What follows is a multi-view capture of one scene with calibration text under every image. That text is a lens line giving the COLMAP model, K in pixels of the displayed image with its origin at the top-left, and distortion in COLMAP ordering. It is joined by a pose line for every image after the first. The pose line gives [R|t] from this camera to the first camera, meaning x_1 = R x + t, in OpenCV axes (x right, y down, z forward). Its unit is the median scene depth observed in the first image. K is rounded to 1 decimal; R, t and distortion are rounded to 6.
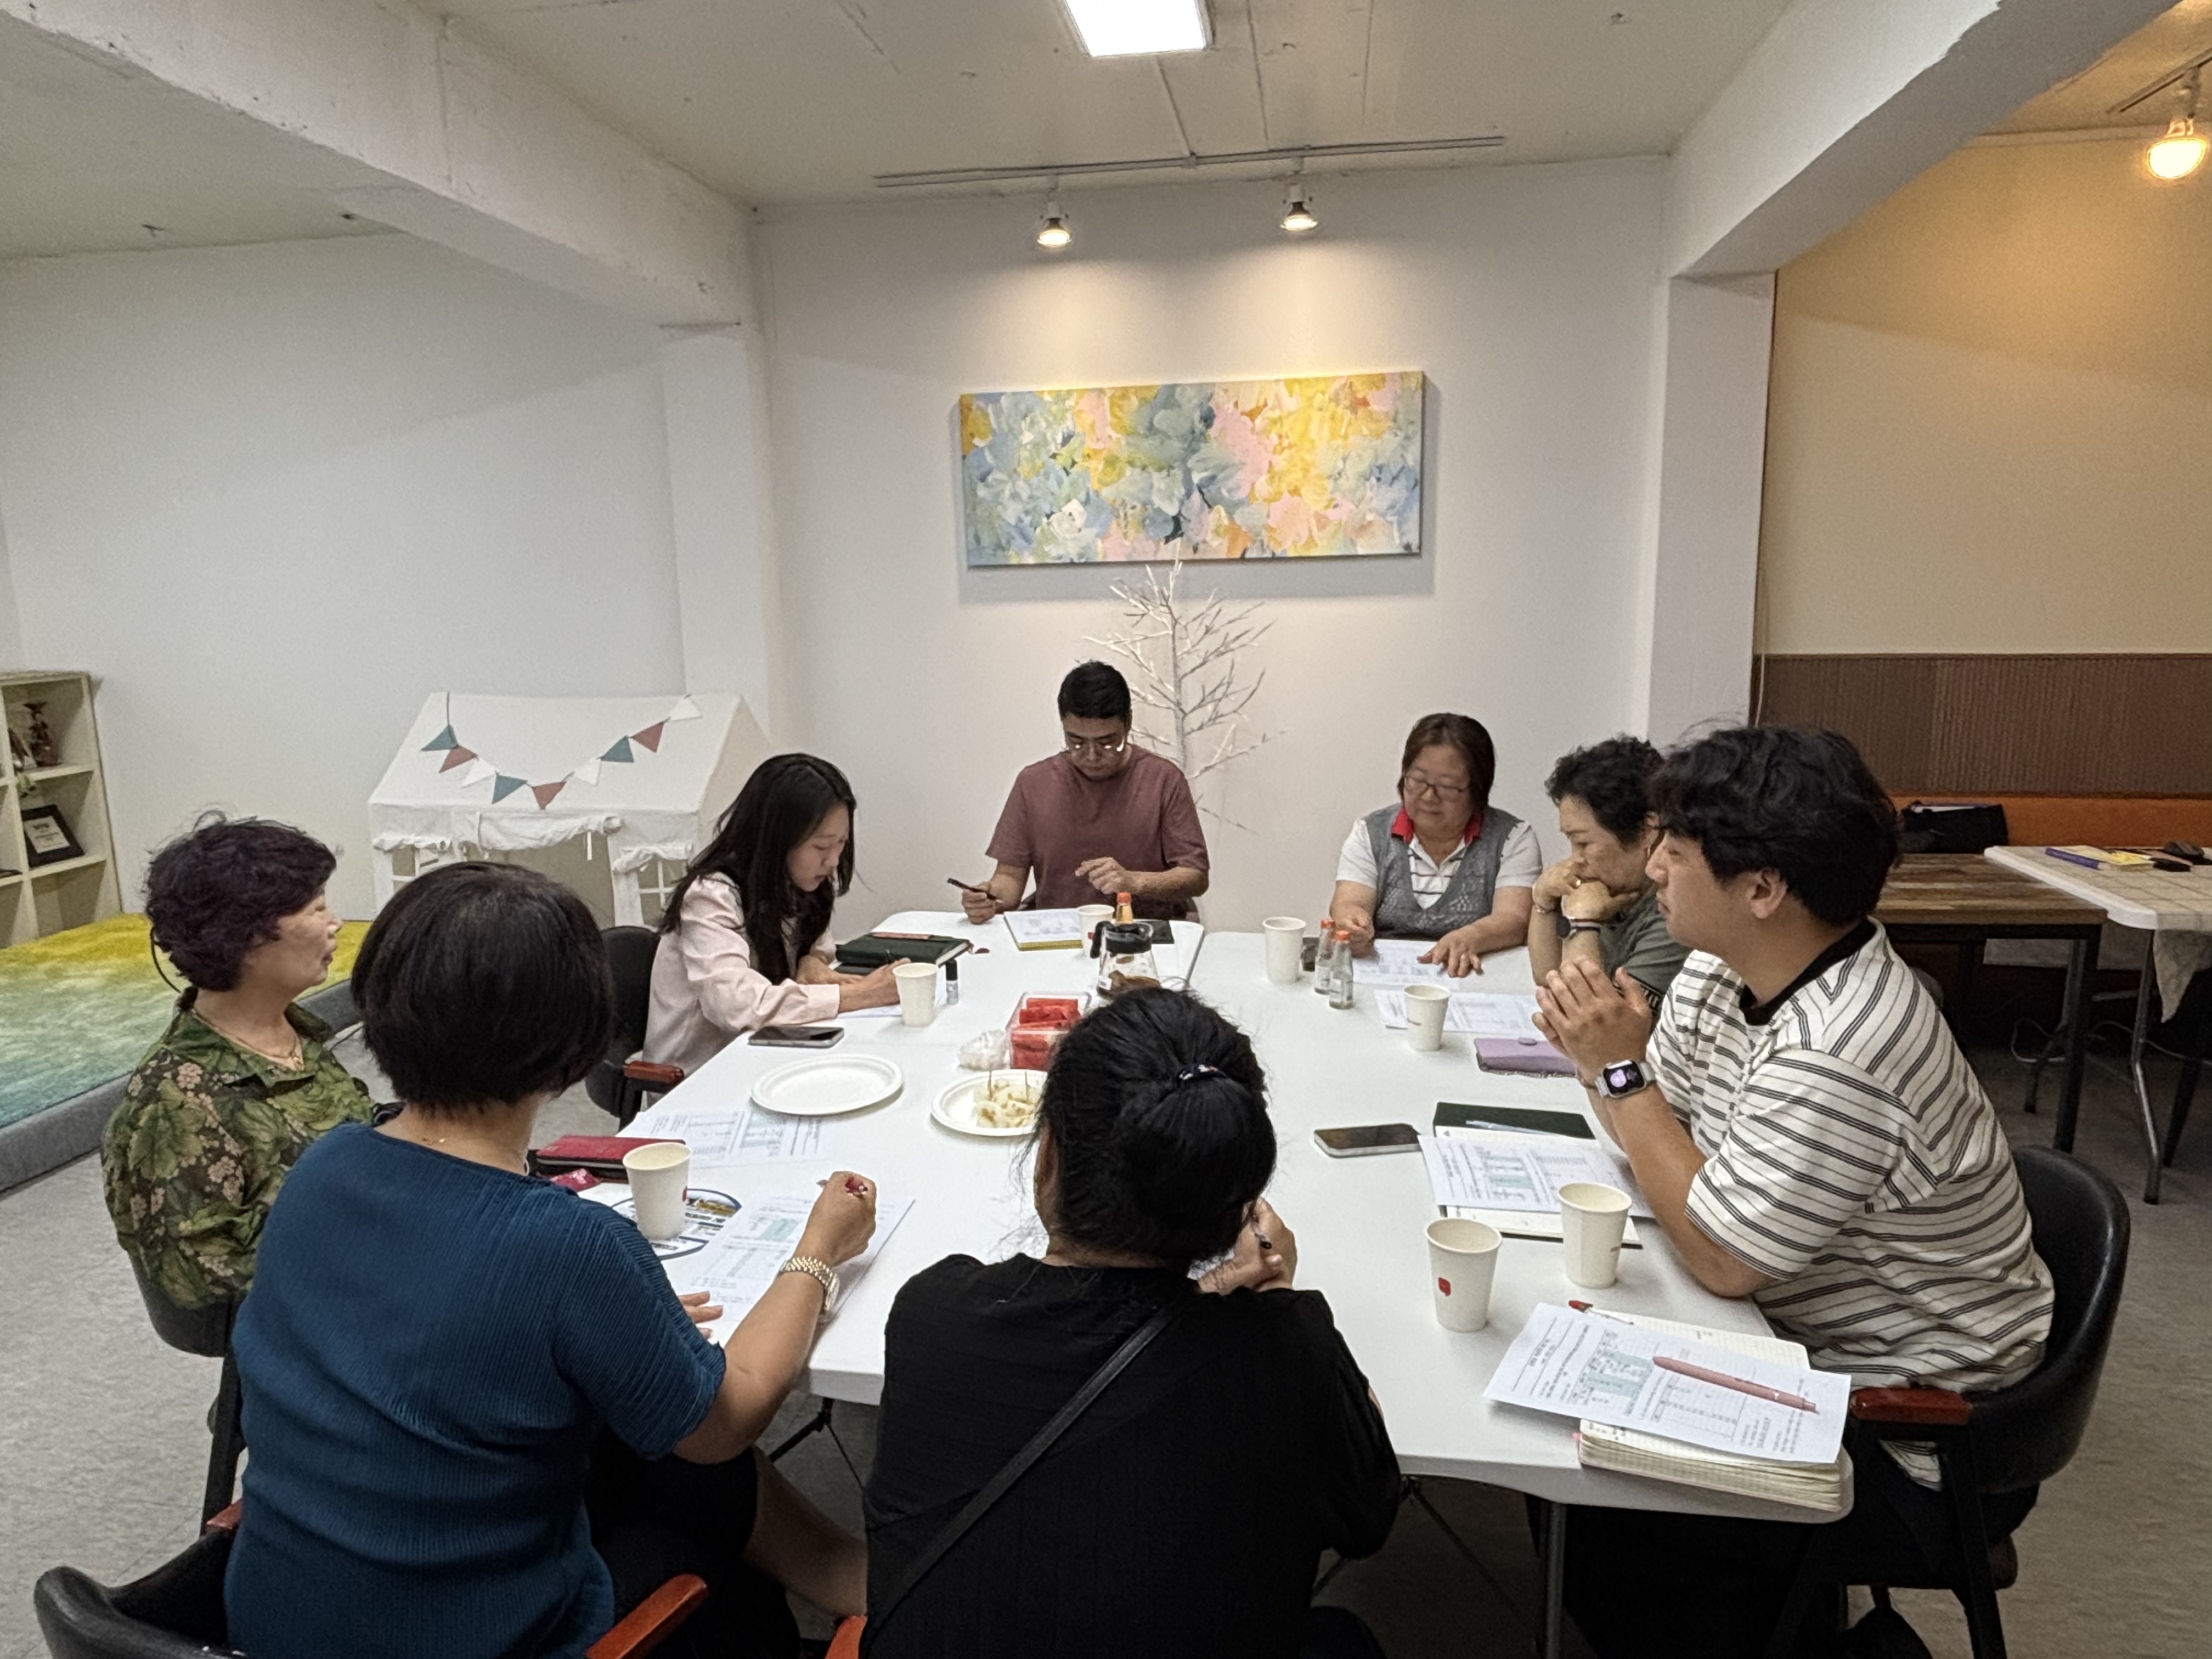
lens RADIAL K [[1304.4, 0, 1106.0], [0, 1304.4, 829.5], [0, 0, 1]] dist [0.013311, -0.091325]
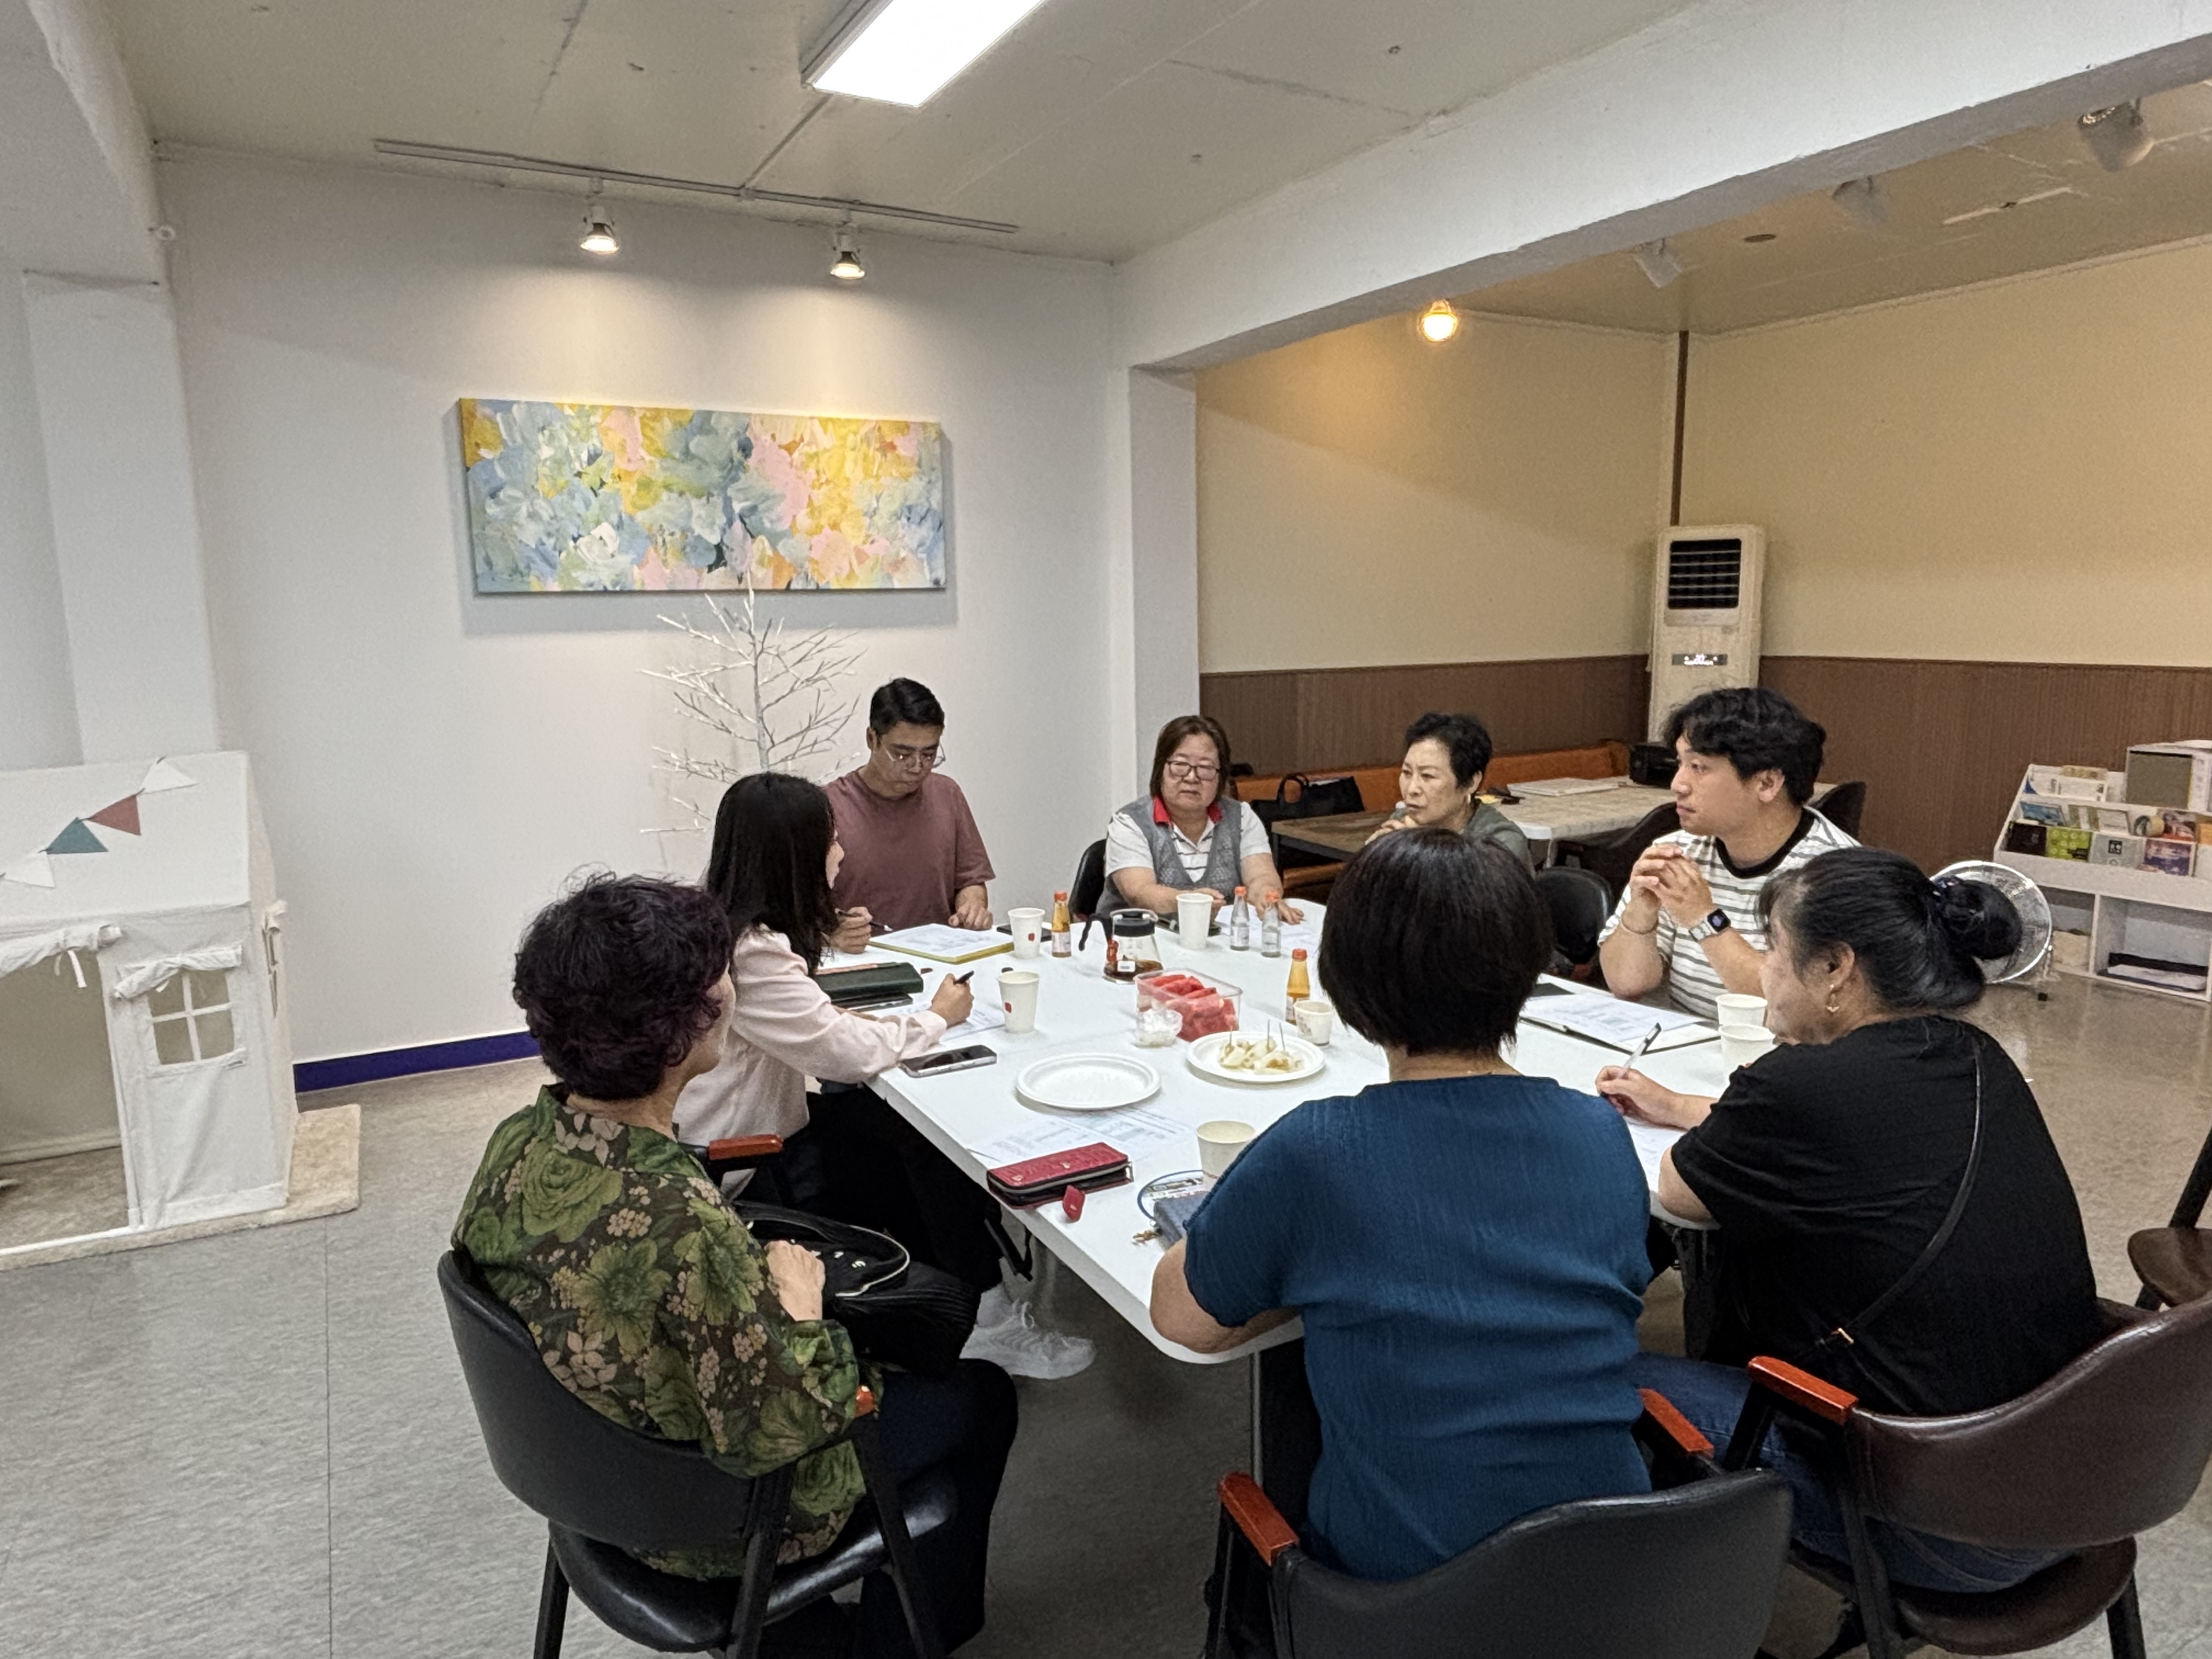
lens RADIAL K [[1304.4, 0, 1106.0], [0, 1304.4, 829.5], [0, 0, 1]] dist [0.013311, -0.091325]
pose [[0.774646, -0.095238, 0.625182, -0.354963], [0.112672, 0.993563, 0.011747, -0.007717], [-0.622277, 0.061341, 0.780390, 0.072799]]
